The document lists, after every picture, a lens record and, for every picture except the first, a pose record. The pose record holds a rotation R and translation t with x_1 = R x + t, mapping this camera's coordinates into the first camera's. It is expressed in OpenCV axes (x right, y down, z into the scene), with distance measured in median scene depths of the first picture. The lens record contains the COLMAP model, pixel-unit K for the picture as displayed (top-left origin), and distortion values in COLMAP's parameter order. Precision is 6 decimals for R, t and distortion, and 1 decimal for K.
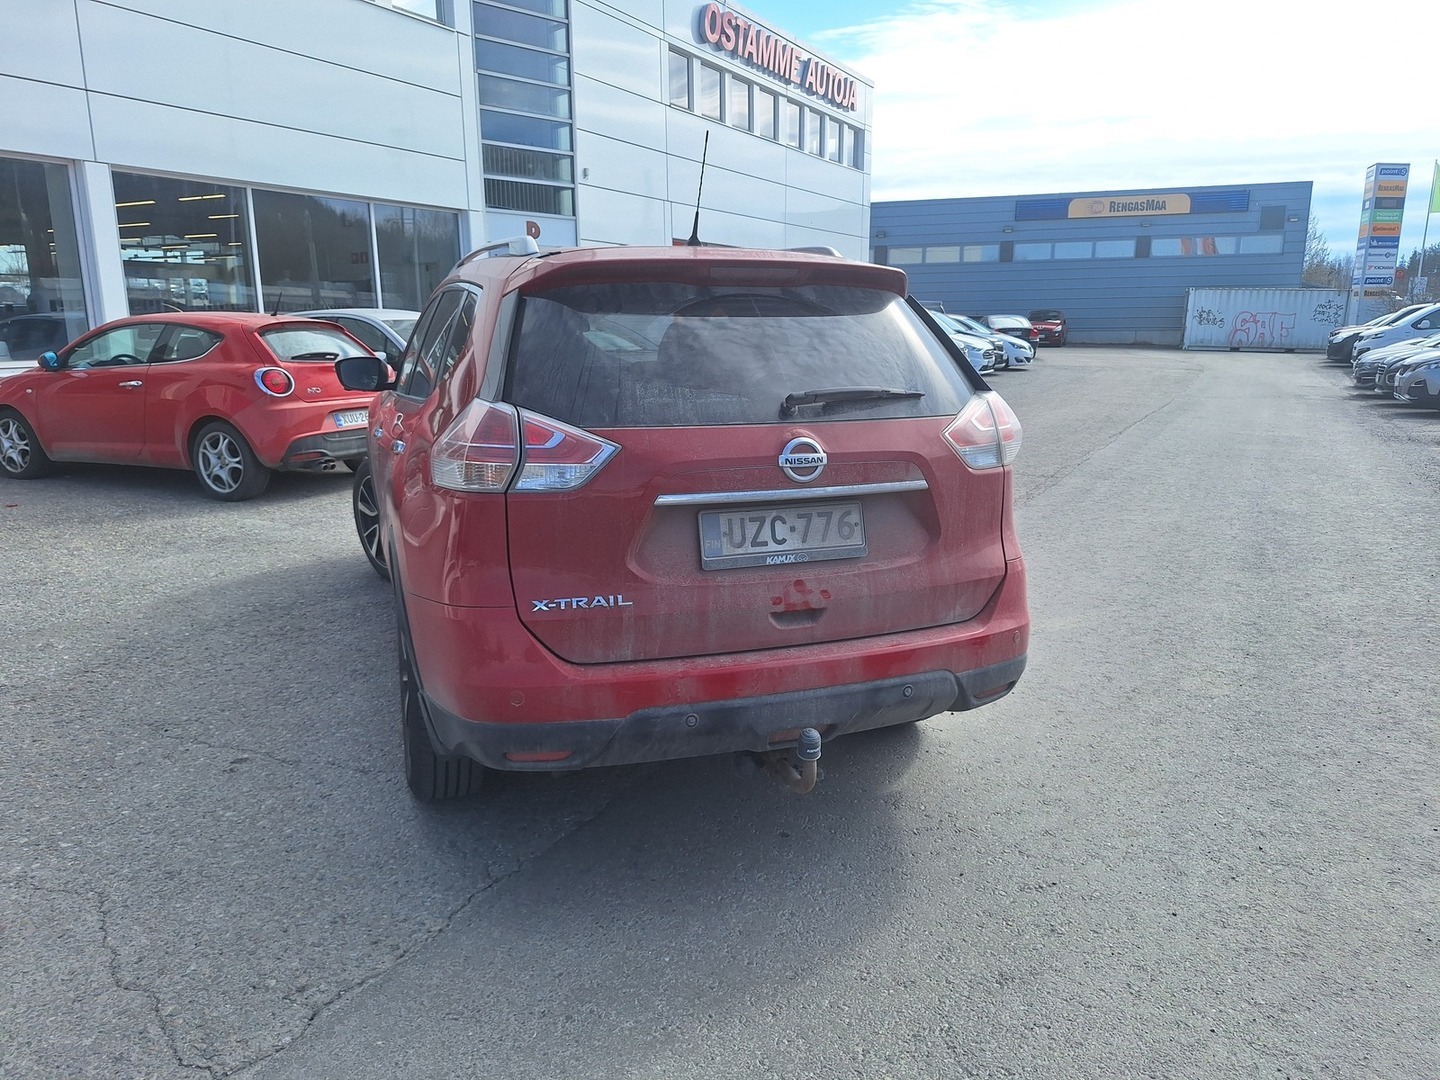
lens RADIAL K [[1055.0, 0, 723.0], [0, 1055.0, 540.6], [0, 0, 1]] dist [0.065252, -0.077593]
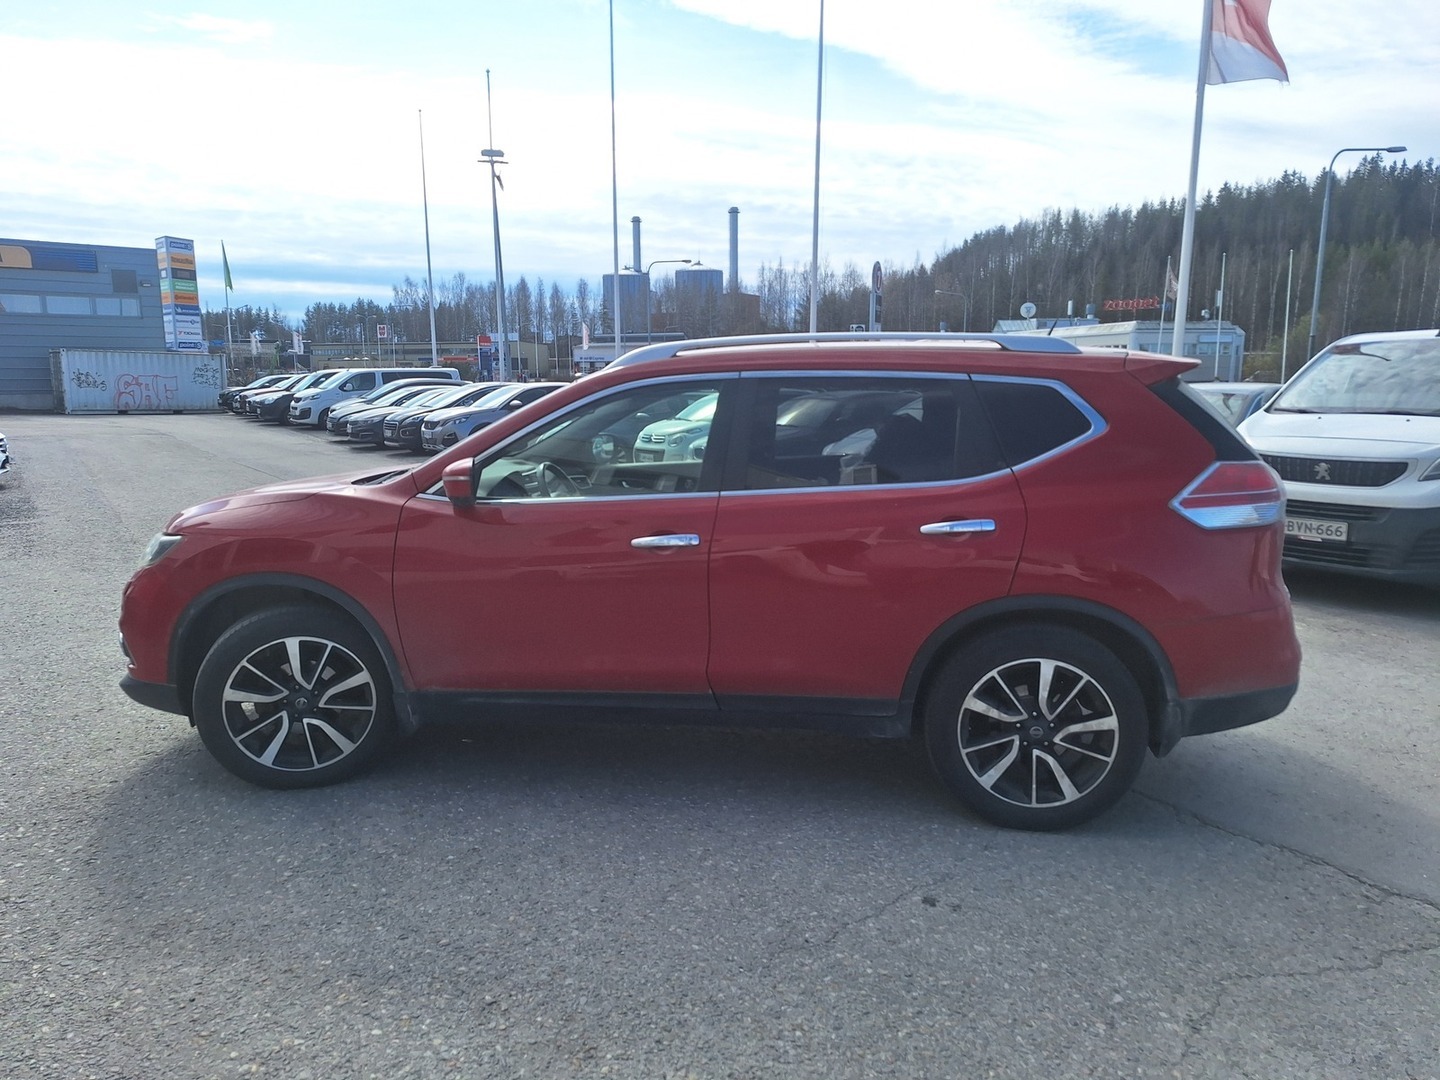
lens RADIAL K [[1055.0, 0, 723.0], [0, 1055.0, 540.6], [0, 0, 1]] dist [0.065252, -0.077593]
pose [[0.401362, -0.140787, 0.905034, -0.197451], [0.189233, 0.979543, 0.068457, -0.027414], [-0.896158, 0.143786, 0.419793, 0.115197]]
